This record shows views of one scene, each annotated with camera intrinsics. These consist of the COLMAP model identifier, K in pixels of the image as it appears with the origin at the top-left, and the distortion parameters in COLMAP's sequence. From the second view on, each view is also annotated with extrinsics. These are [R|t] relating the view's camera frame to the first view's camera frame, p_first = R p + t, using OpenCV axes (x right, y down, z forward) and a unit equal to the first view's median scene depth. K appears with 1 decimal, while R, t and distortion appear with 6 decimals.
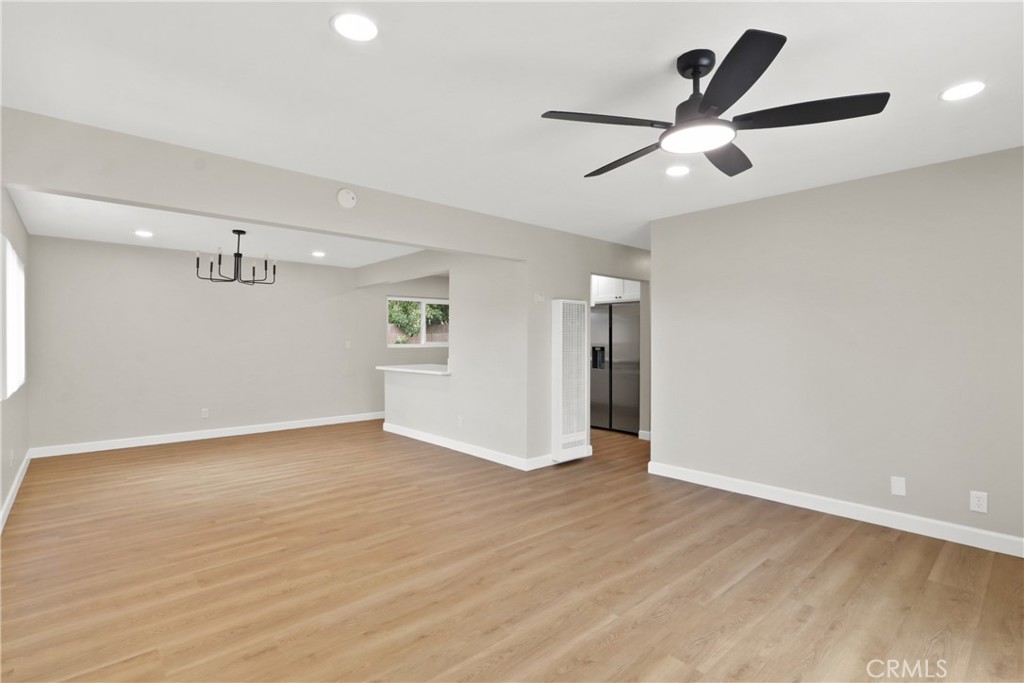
lens RADIAL K [[488.8, 0, 520.4], [0, 488.8, 340.0], [0, 0, 1]] dist [-0.010445, 0.000789]
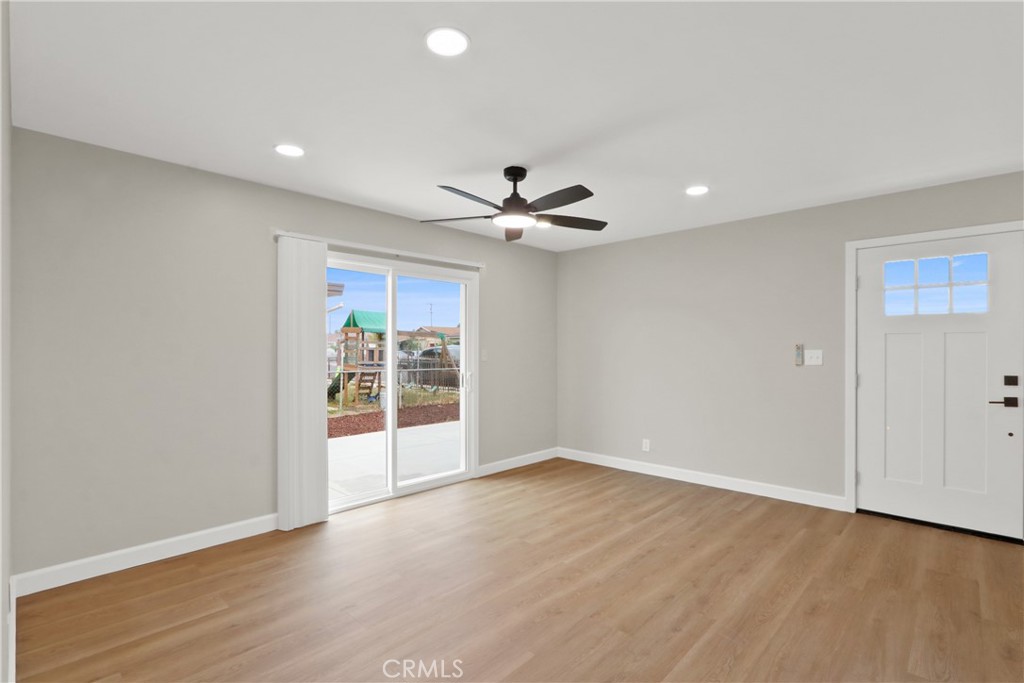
lens RADIAL K [[477.1, 0, 533.6], [0, 477.1, 343.1], [0, 0, 1]] dist [-0.012798, -0.000508]
pose [[-0.994576, -0.002547, -0.103981, 0.279196], [-0.001421, 0.999940, -0.010896, 0.000606], [0.104002, -0.010689, -0.994520, 1.528466]]
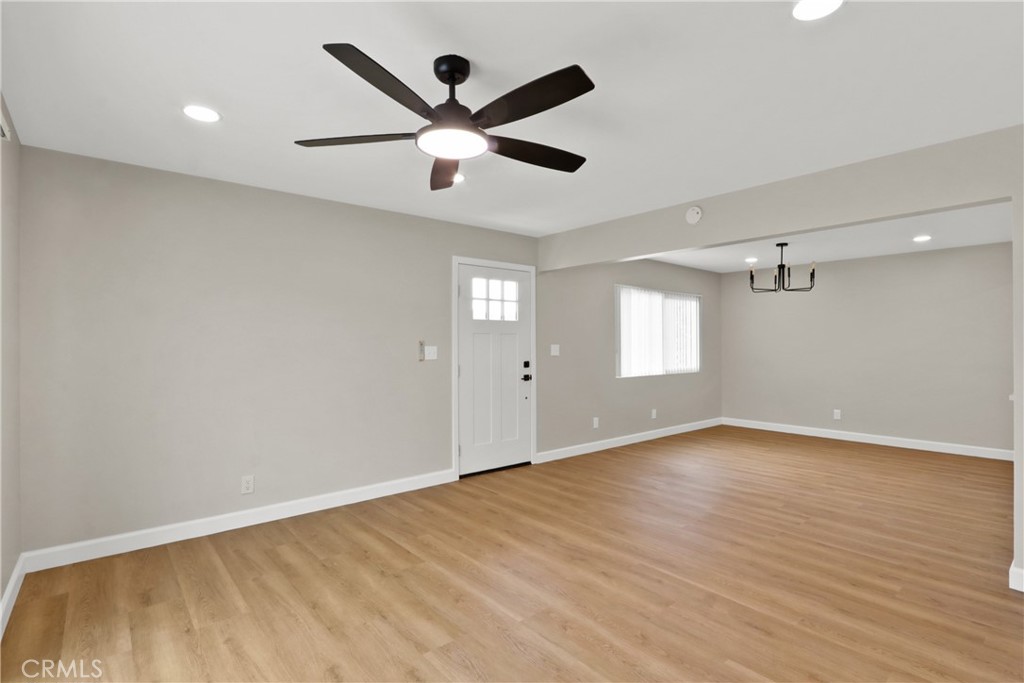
lens RADIAL K [[488.8, 0, 520.4], [0, 488.8, 340.0], [0, 0, 1]] dist [-0.010445, 0.000789]
pose [[-0.028407, -0.010705, -0.999539, 0.815107], [0.001115, 0.999942, -0.010742, 0.002261], [0.999596, -0.001420, -0.028393, 0.700074]]
